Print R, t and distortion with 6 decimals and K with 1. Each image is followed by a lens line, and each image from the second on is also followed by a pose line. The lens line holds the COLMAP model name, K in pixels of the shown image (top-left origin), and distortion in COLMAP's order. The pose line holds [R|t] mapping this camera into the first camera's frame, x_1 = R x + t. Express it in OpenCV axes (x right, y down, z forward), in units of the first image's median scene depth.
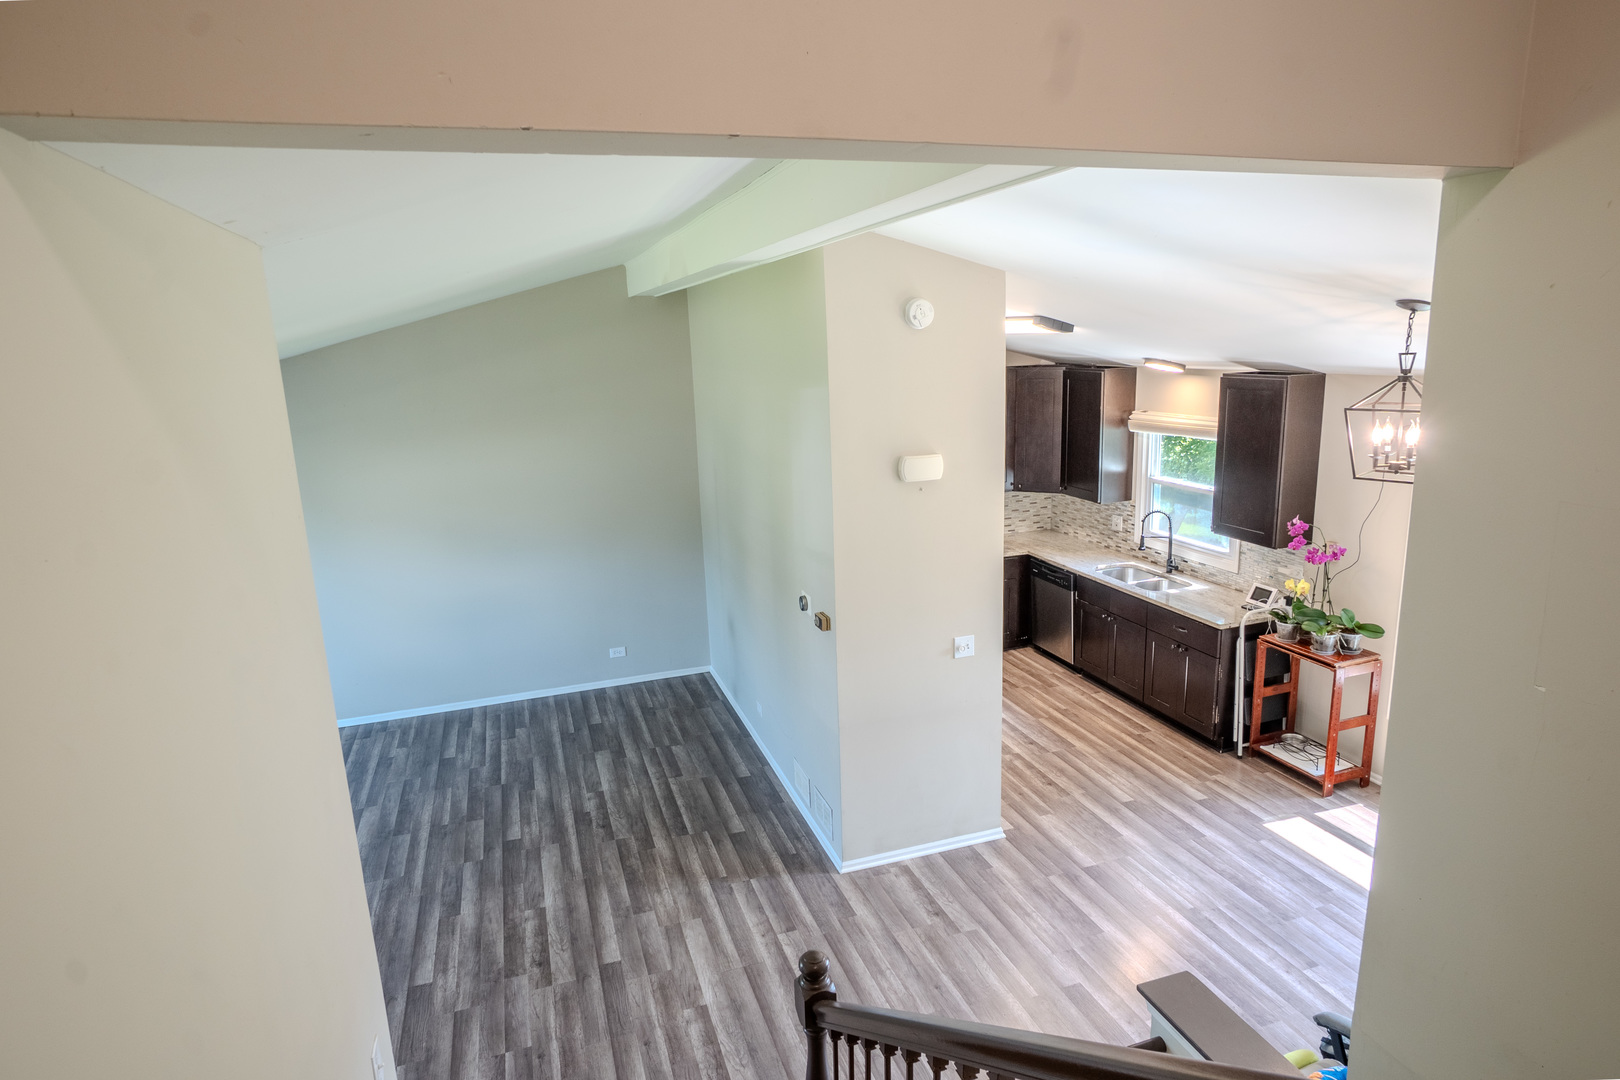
lens RADIAL K [[907.3, 0, 810.0], [0, 907.3, 540.0], [0, 0, 1]] dist [-0.001289, -0.000270]
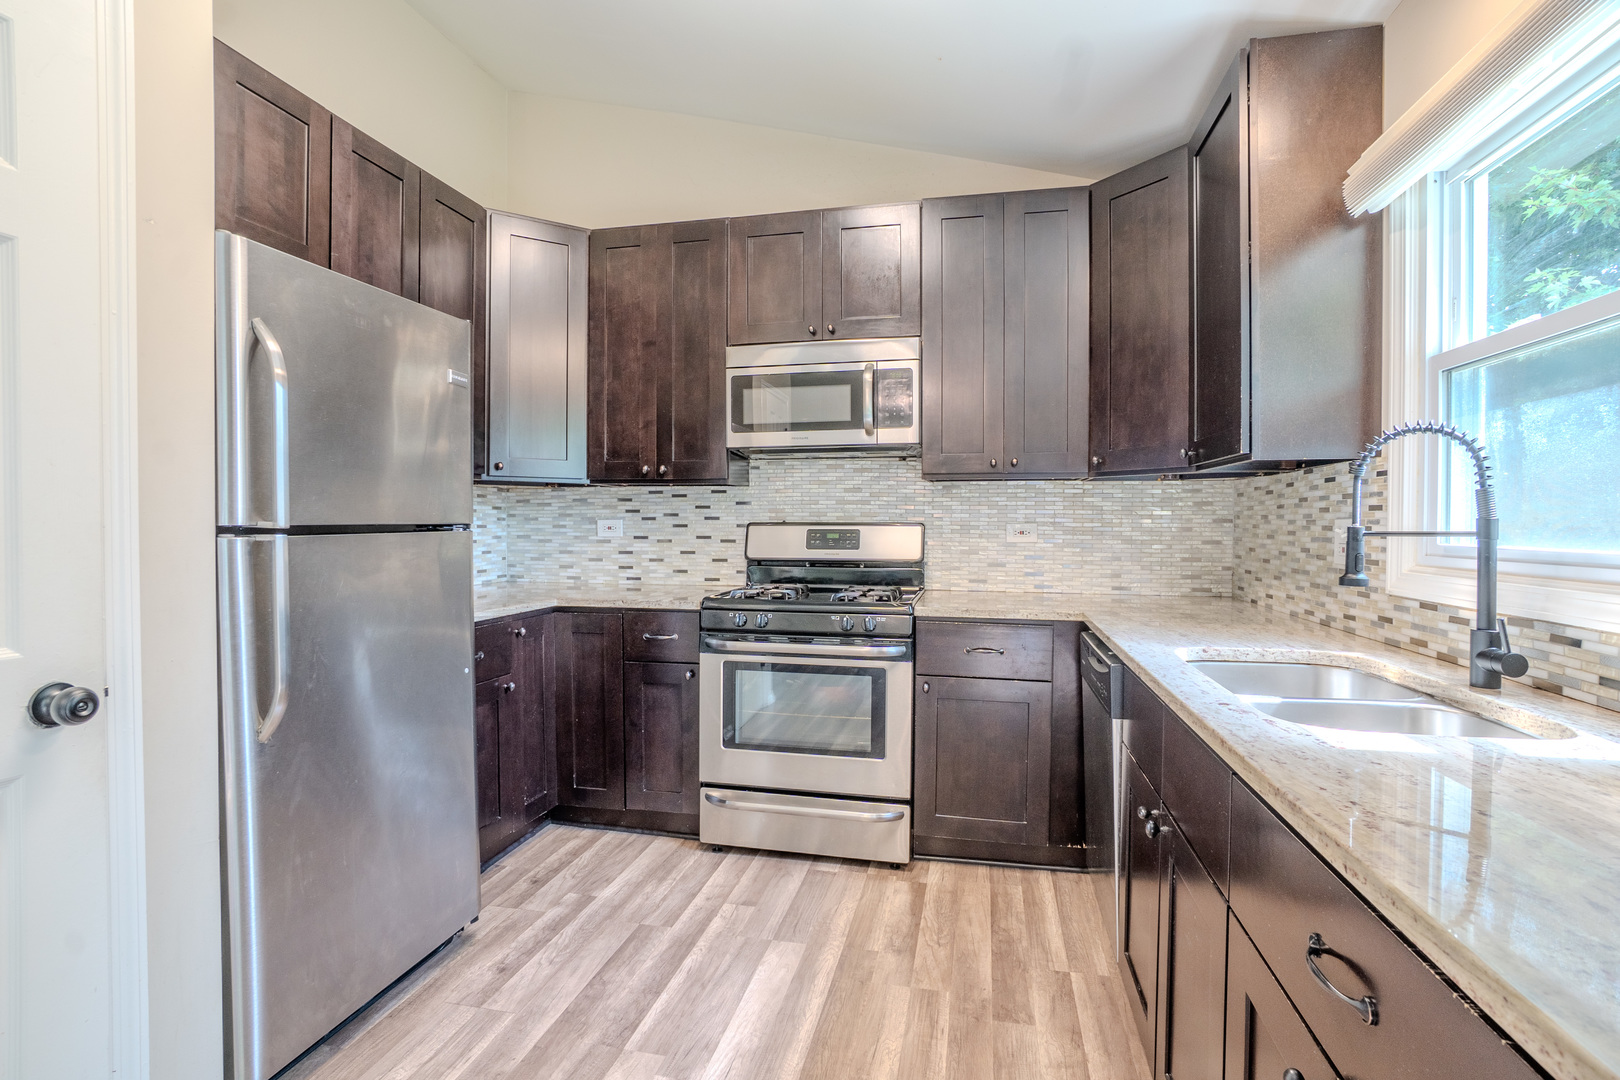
lens RADIAL K [[765.7, 0, 810.0], [0, 765.7, 540.0], [0, 0, 1]] dist [-0.049332, 0.023284]
pose [[0.858632, 0.039157, -0.511095, 0.428713], [-0.131720, 0.980451, -0.146171, 0.062489], [0.495380, 0.192829, 0.847004, 0.926325]]
